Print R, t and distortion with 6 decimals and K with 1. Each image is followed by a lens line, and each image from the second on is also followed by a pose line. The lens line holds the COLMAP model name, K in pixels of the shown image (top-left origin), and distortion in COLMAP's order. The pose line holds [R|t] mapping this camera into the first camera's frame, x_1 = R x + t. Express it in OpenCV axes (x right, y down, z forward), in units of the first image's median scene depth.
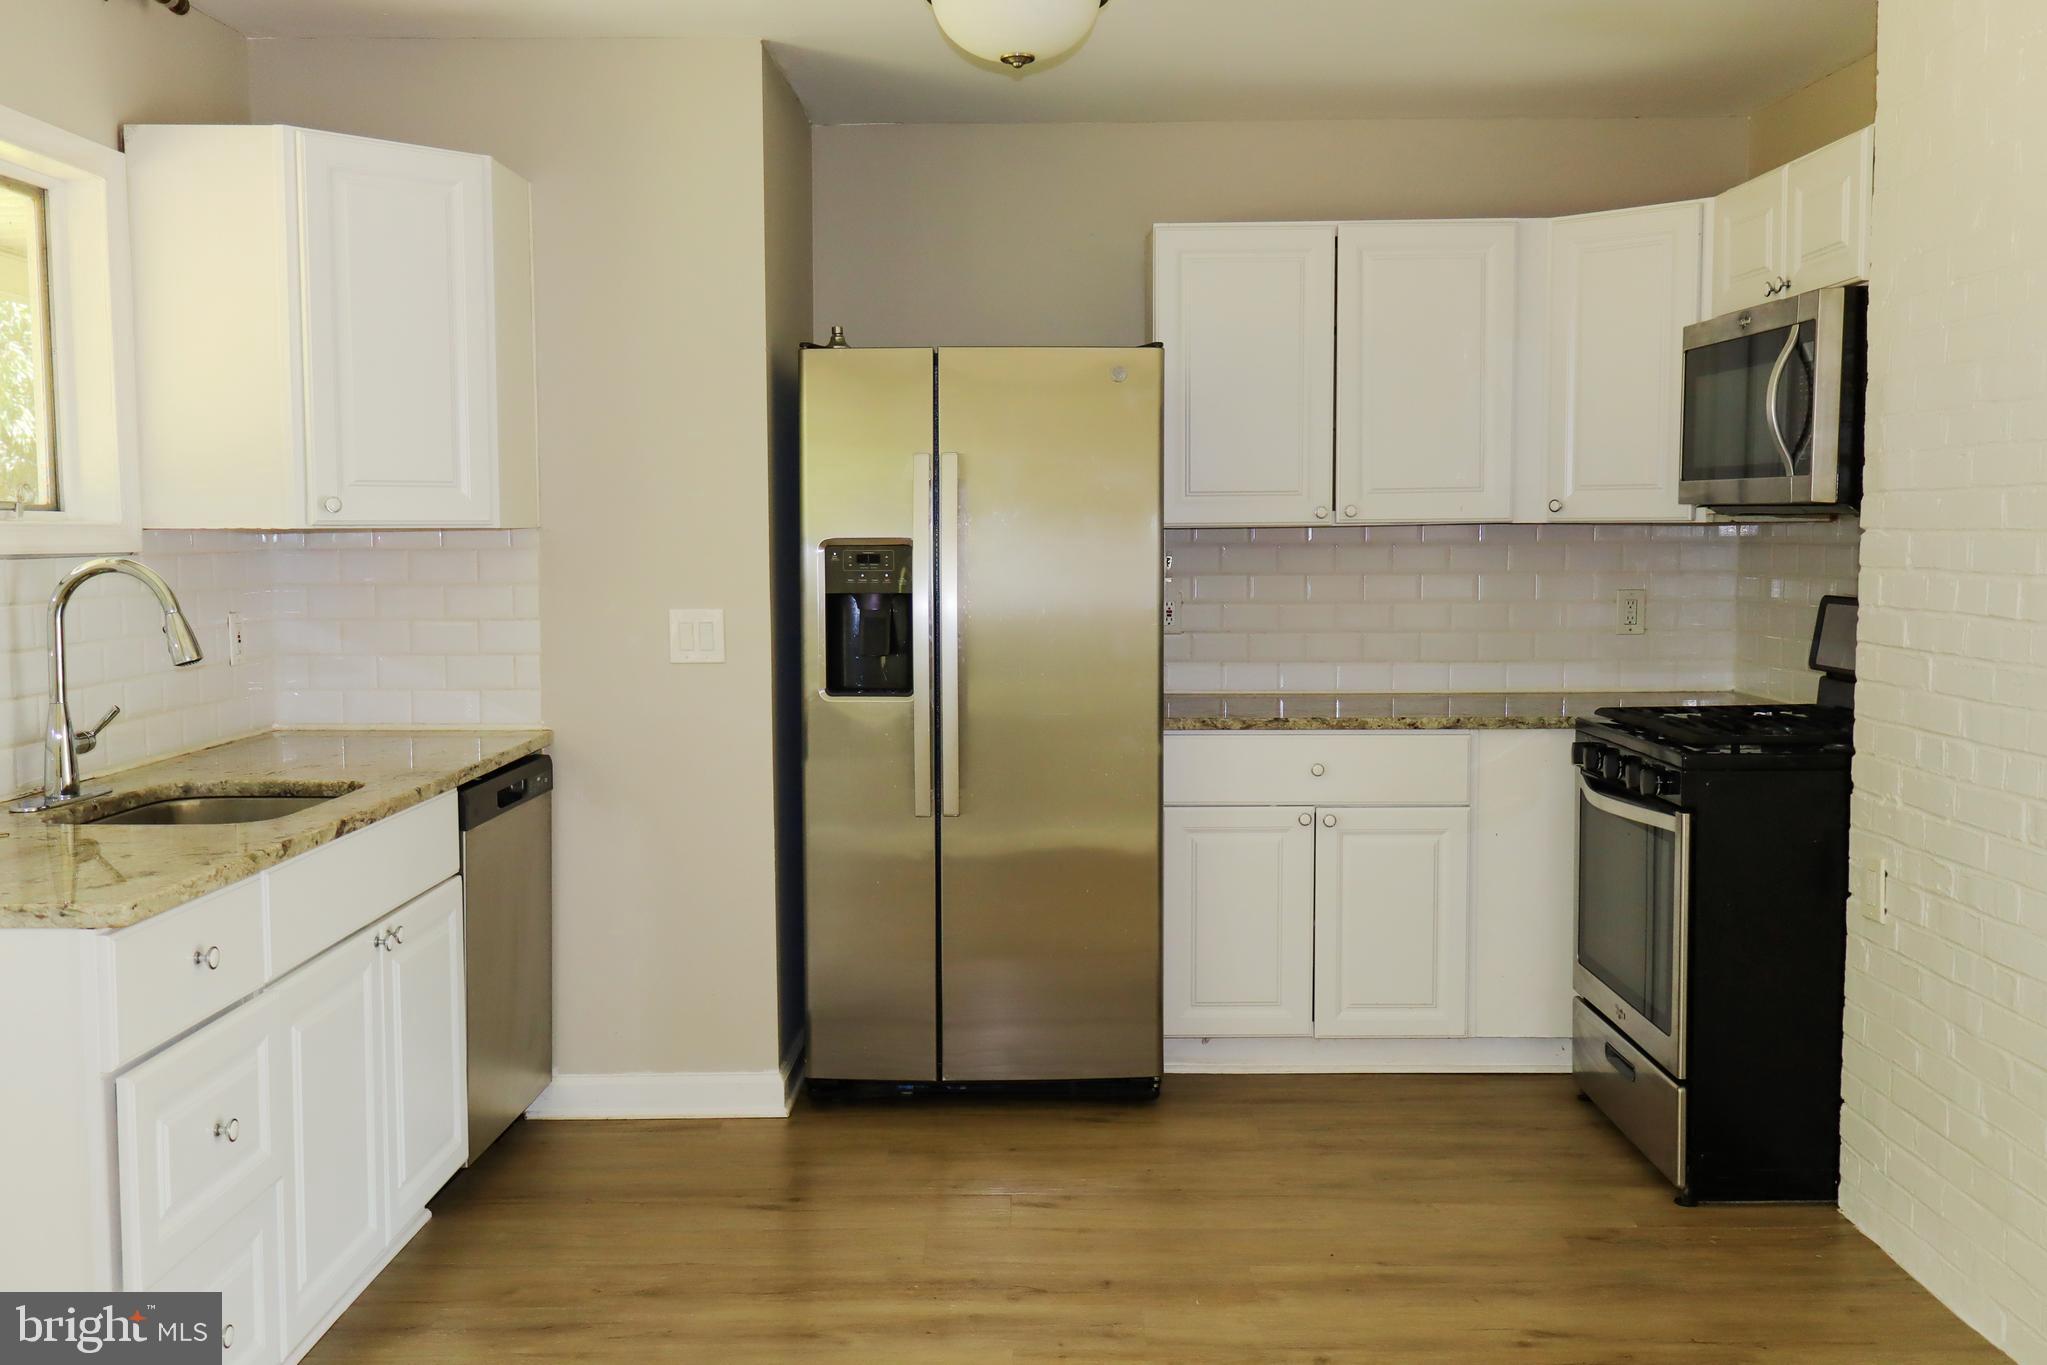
lens RADIAL K [[1907.6, 0, 1029.0], [0, 1907.6, 681.4], [0, 0, 1]] dist [0.036304, 0.000000]
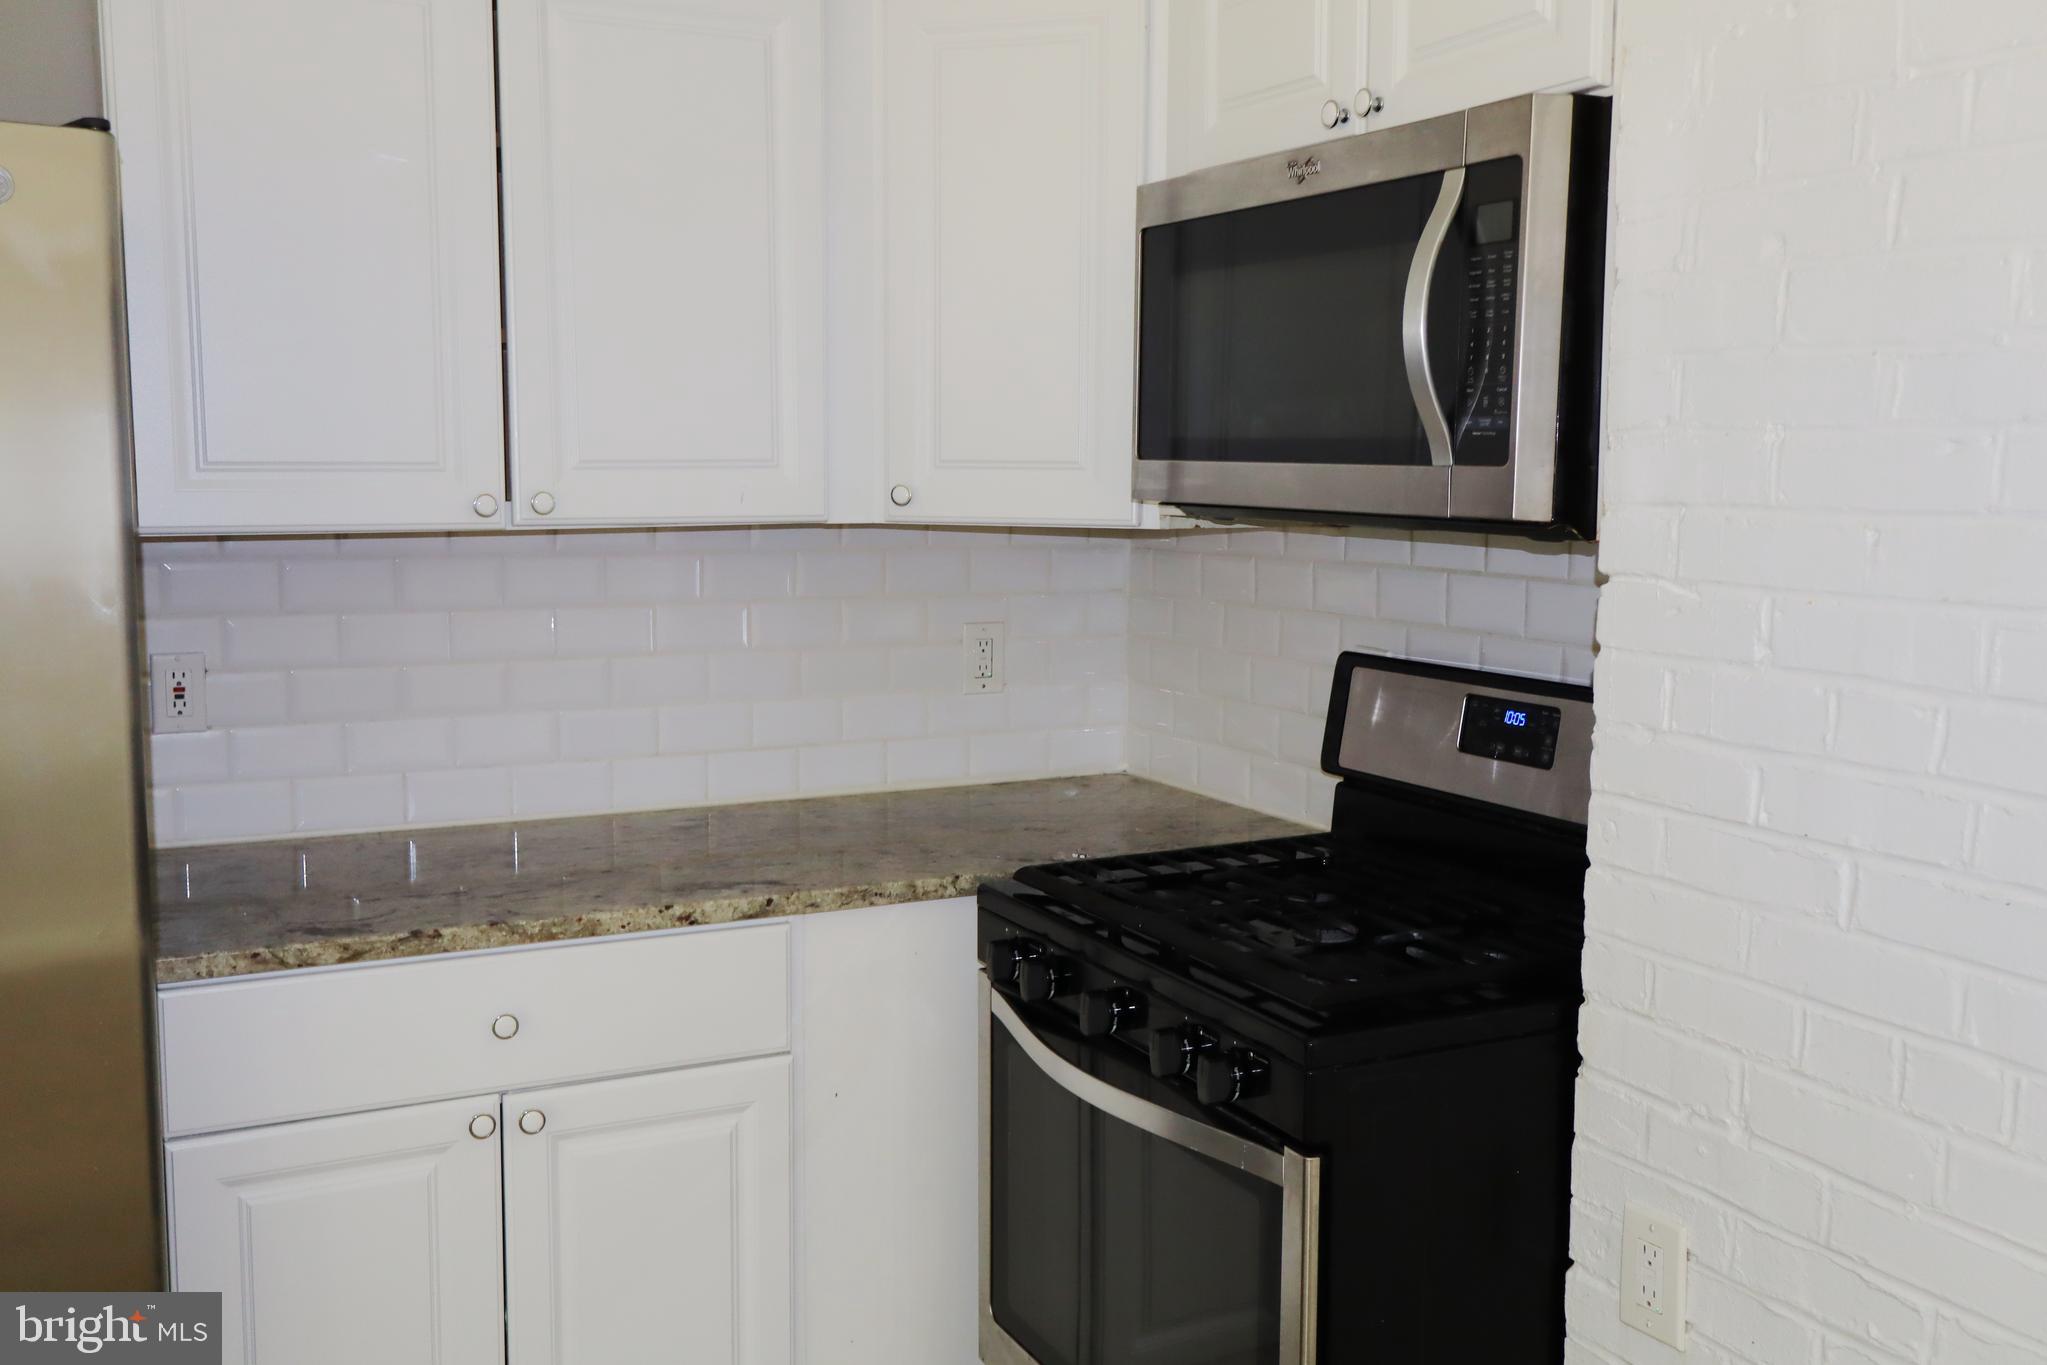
lens RADIAL K [[1907.6, 0, 1029.8], [0, 1907.6, 677.9], [0, 0, 1]] dist [0.036304, 0.000000]
pose [[0.892667, -0.040233, 0.448918, 0.053165], [0.025854, 0.998939, 0.038117, -0.061663], [-0.449976, -0.022419, 0.892759, 0.500898]]
